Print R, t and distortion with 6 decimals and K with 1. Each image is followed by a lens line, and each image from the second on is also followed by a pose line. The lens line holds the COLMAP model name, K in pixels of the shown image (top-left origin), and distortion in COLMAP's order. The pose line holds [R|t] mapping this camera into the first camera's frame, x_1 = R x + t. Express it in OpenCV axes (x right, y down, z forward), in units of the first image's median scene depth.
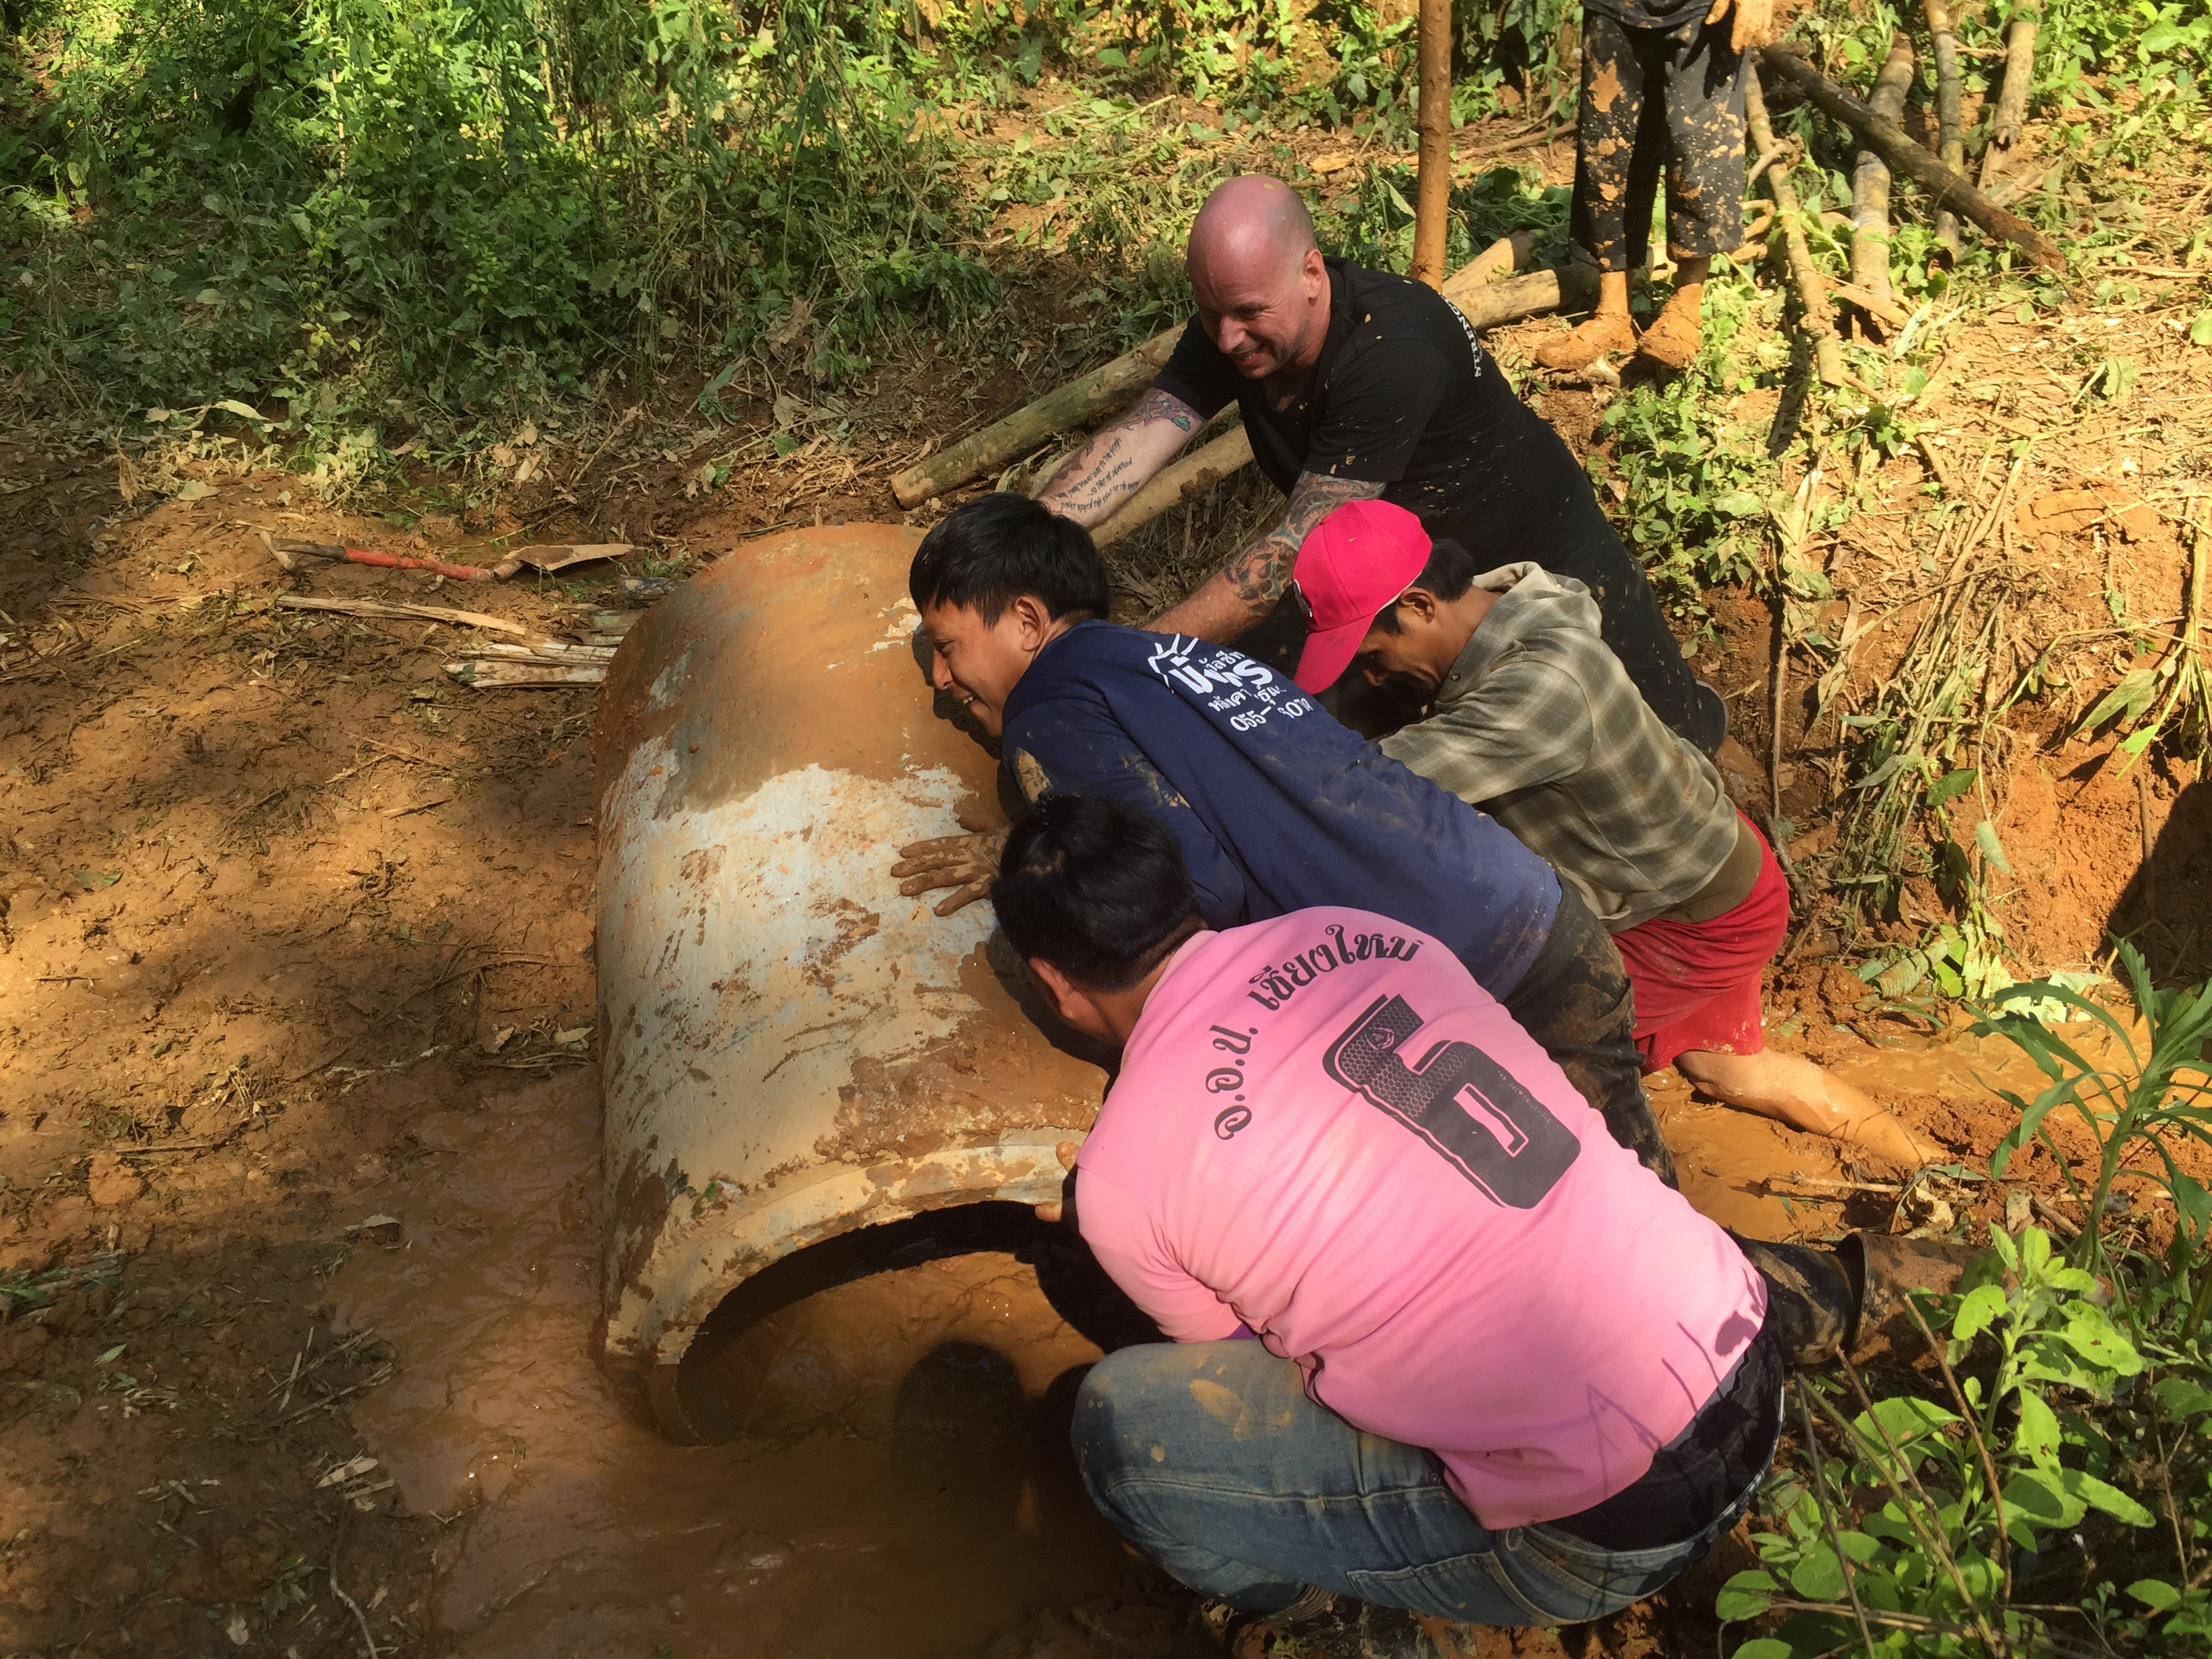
lens RADIAL K [[1924.0, 0, 1110.3], [0, 1924.0, 840.9], [0, 0, 1]] dist [0.098766, -0.128291]
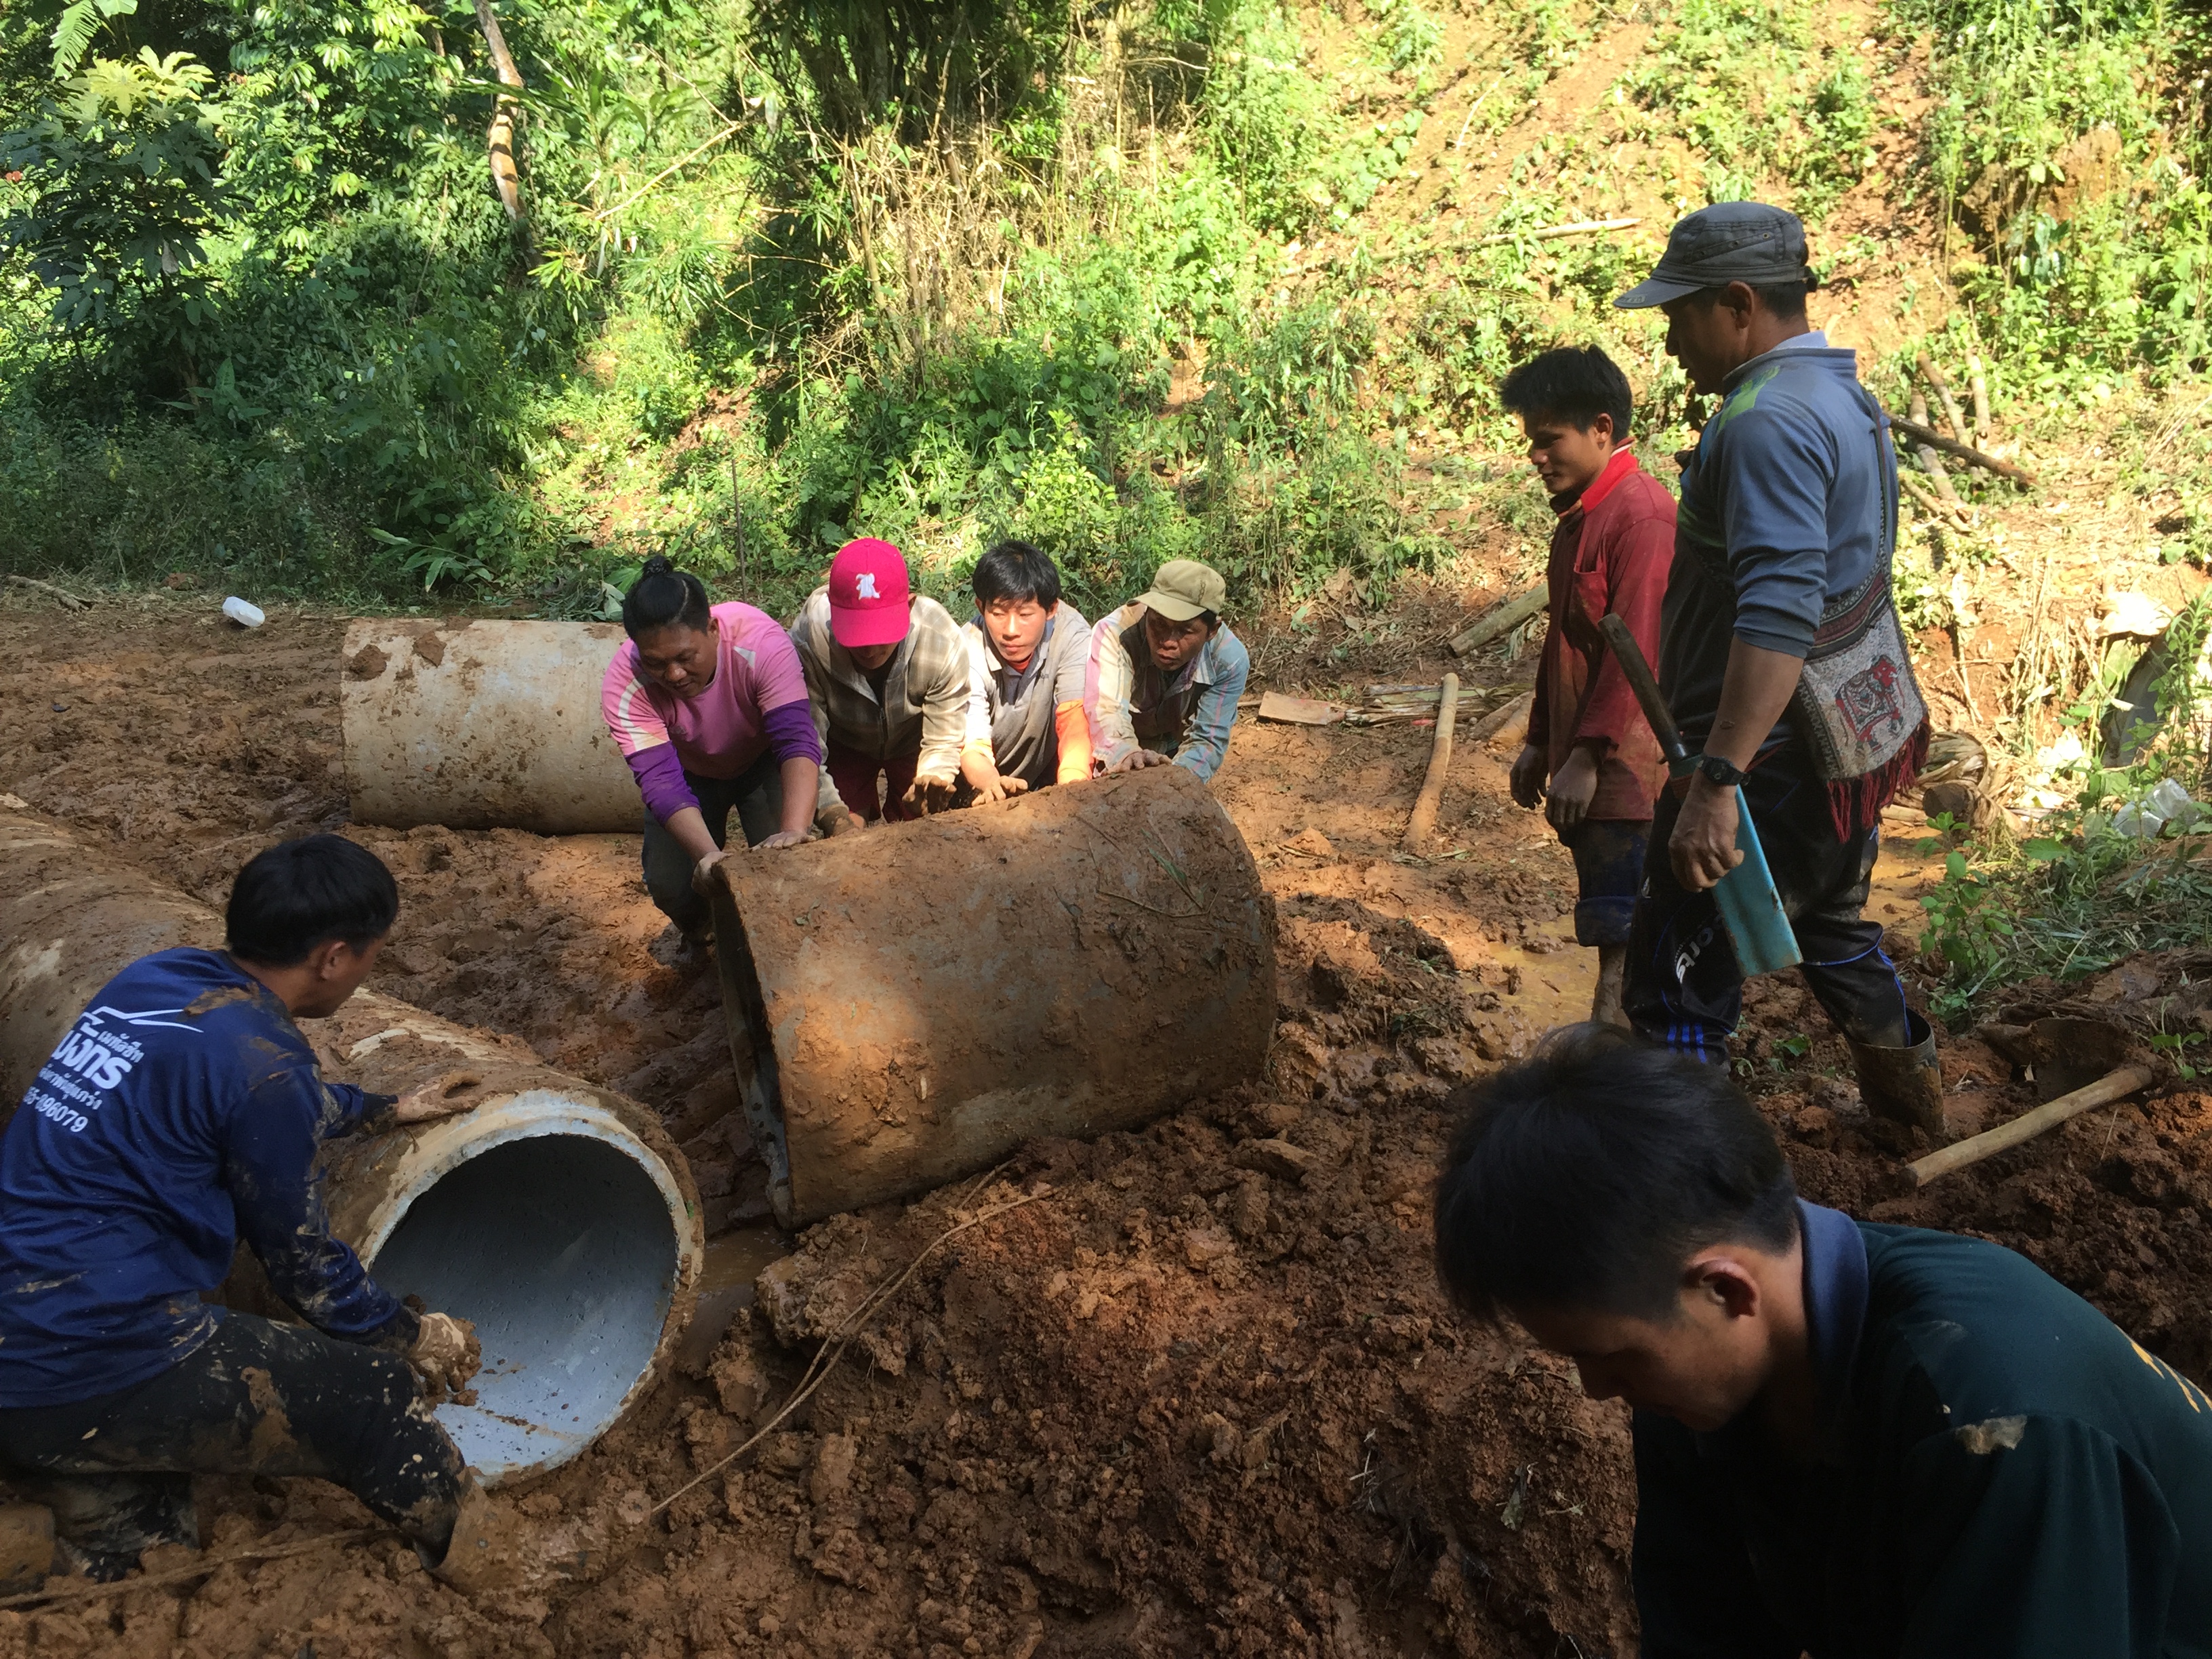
lens RADIAL K [[1924.0, 0, 1109.8], [0, 1924.0, 845.5], [0, 0, 1]] dist [0.098766, -0.128291]
pose [[0.993155, -0.086418, 0.078578, -0.744439], [0.099402, 0.978612, -0.180103, 0.388417], [-0.061334, 0.186681, 0.980504, -0.988096]]
